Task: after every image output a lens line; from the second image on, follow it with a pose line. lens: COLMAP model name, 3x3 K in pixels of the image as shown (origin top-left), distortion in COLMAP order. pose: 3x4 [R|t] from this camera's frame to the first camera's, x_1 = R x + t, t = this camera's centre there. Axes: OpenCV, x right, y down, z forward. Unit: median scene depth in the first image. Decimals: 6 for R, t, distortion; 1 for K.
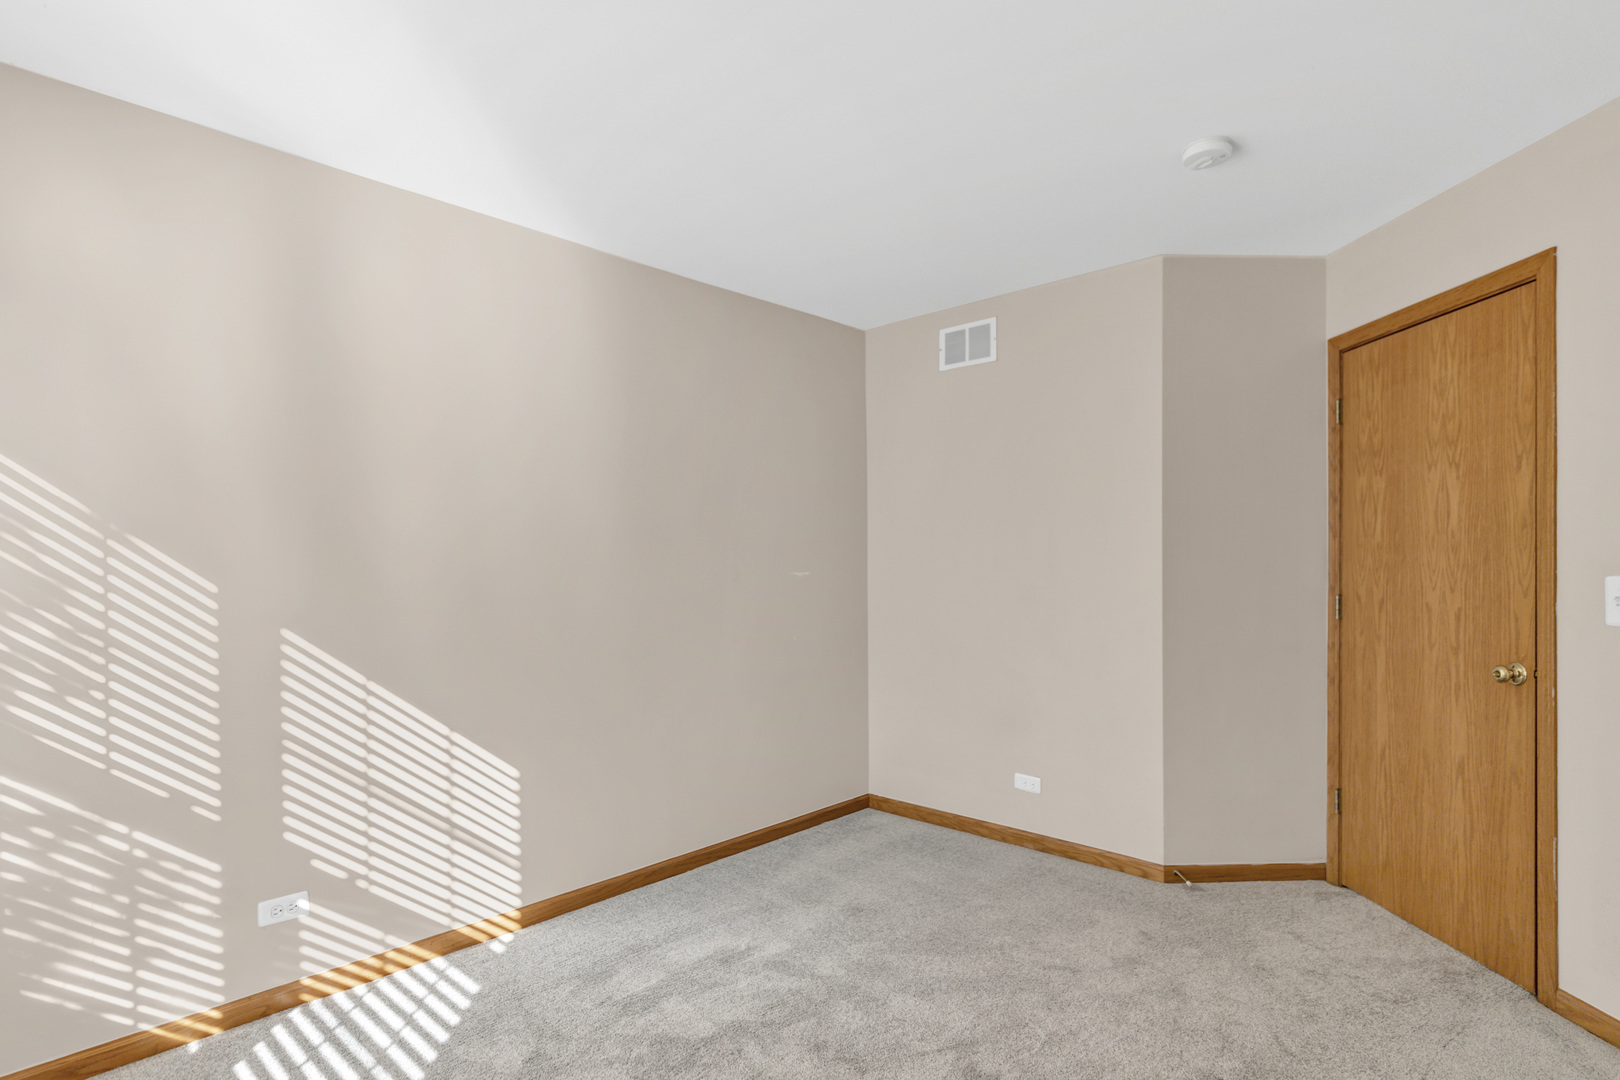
lens RADIAL K [[816.0, 0, 813.5], [0, 816.0, 552.0], [0, 0, 1]] dist [-0.002936, -0.000325]
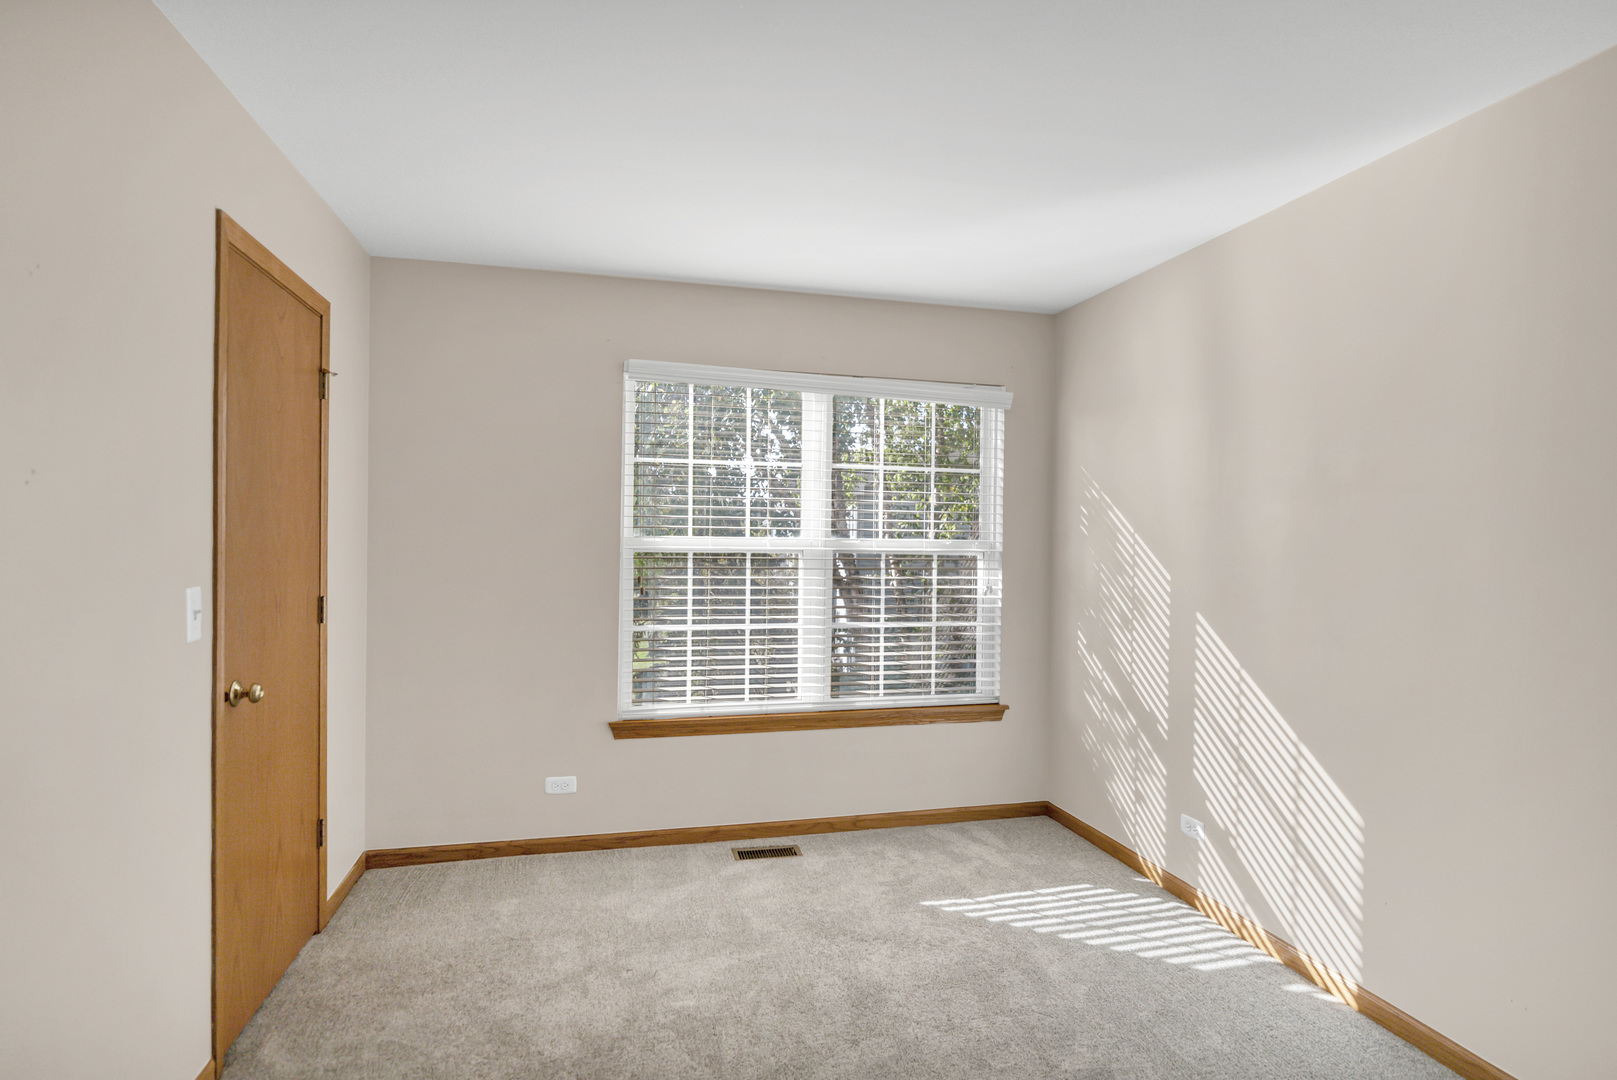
lens RADIAL K [[814.5, 0, 806.3], [0, 814.5, 536.8], [0, 0, 1]] dist [-0.002936, -0.000325]
pose [[-0.537018, -0.012691, -0.843476, 0.762348], [-0.004703, 0.999916, -0.012050, -0.006450], [0.843558, -0.002504, -0.537032, 1.148974]]
